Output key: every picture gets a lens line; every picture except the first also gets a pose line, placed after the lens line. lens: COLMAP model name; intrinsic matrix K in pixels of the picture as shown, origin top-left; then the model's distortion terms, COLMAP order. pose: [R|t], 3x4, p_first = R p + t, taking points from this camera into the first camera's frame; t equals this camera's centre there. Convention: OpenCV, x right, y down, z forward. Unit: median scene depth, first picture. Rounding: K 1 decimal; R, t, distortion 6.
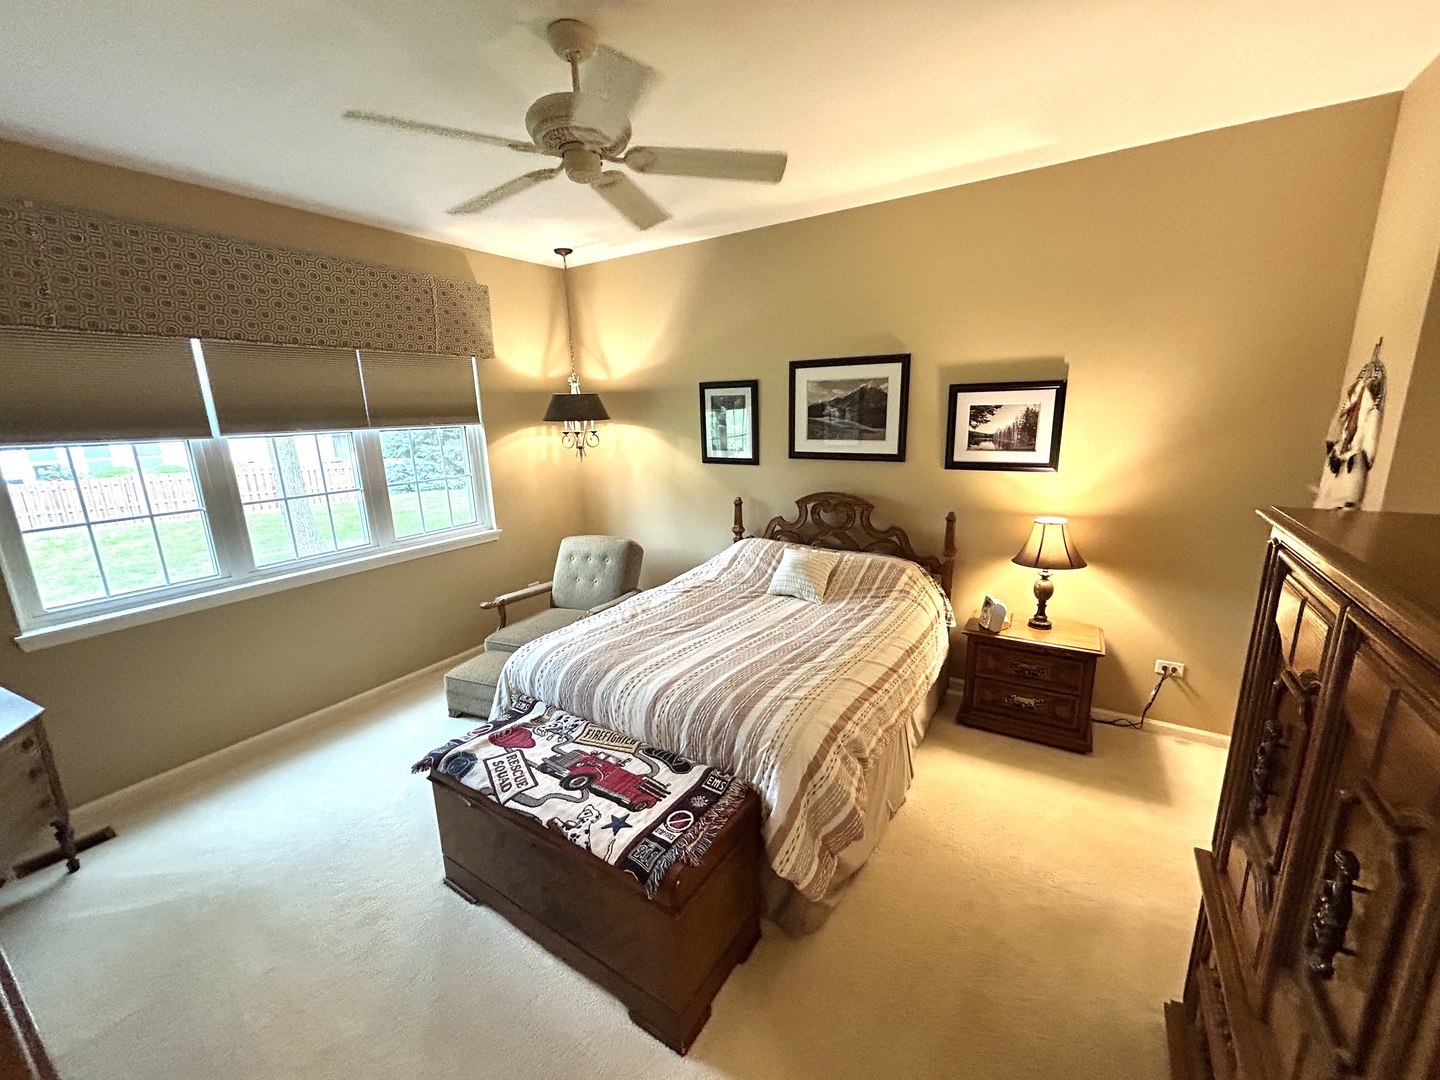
lens RADIAL K [[584.2, 0, 722.5], [0, 584.2, 542.0], [0, 0, 1]] dist [-0.001684, 0.000654]
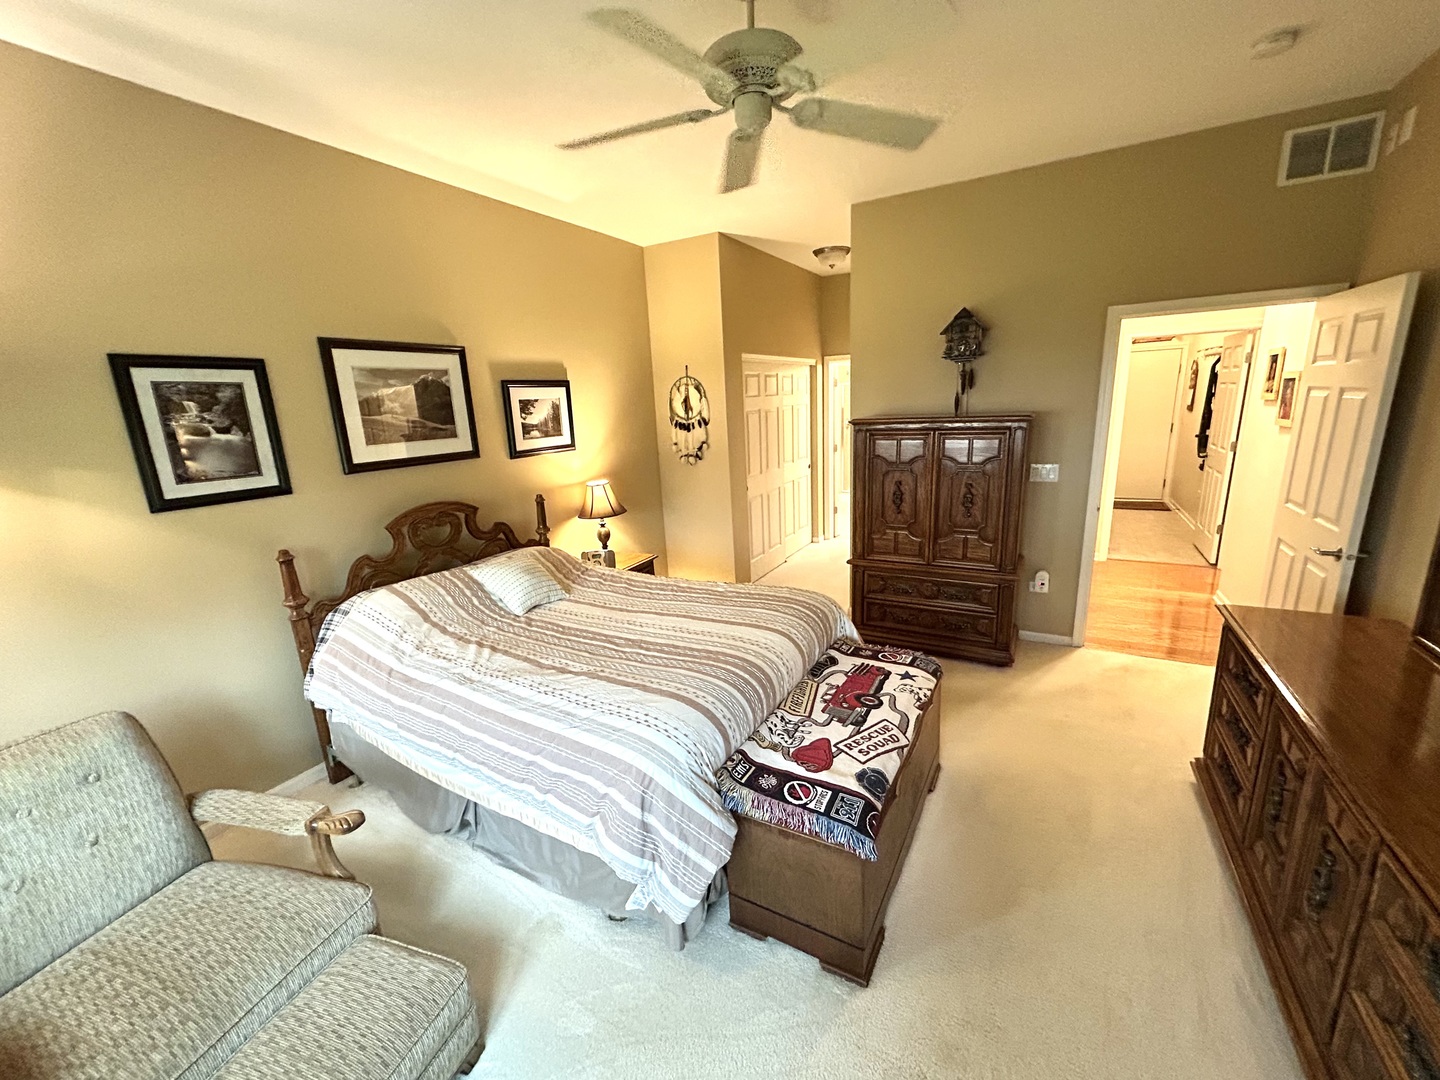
lens RADIAL K [[584.2, 0, 718.8], [0, 584.2, 541.2], [0, 0, 1]] dist [-0.001684, 0.000654]
pose [[-0.054542, -0.205985, 0.977034, -0.740945], [0.276539, 0.937100, 0.213003, -0.111682], [-0.959454, 0.281805, 0.005852, 0.699619]]
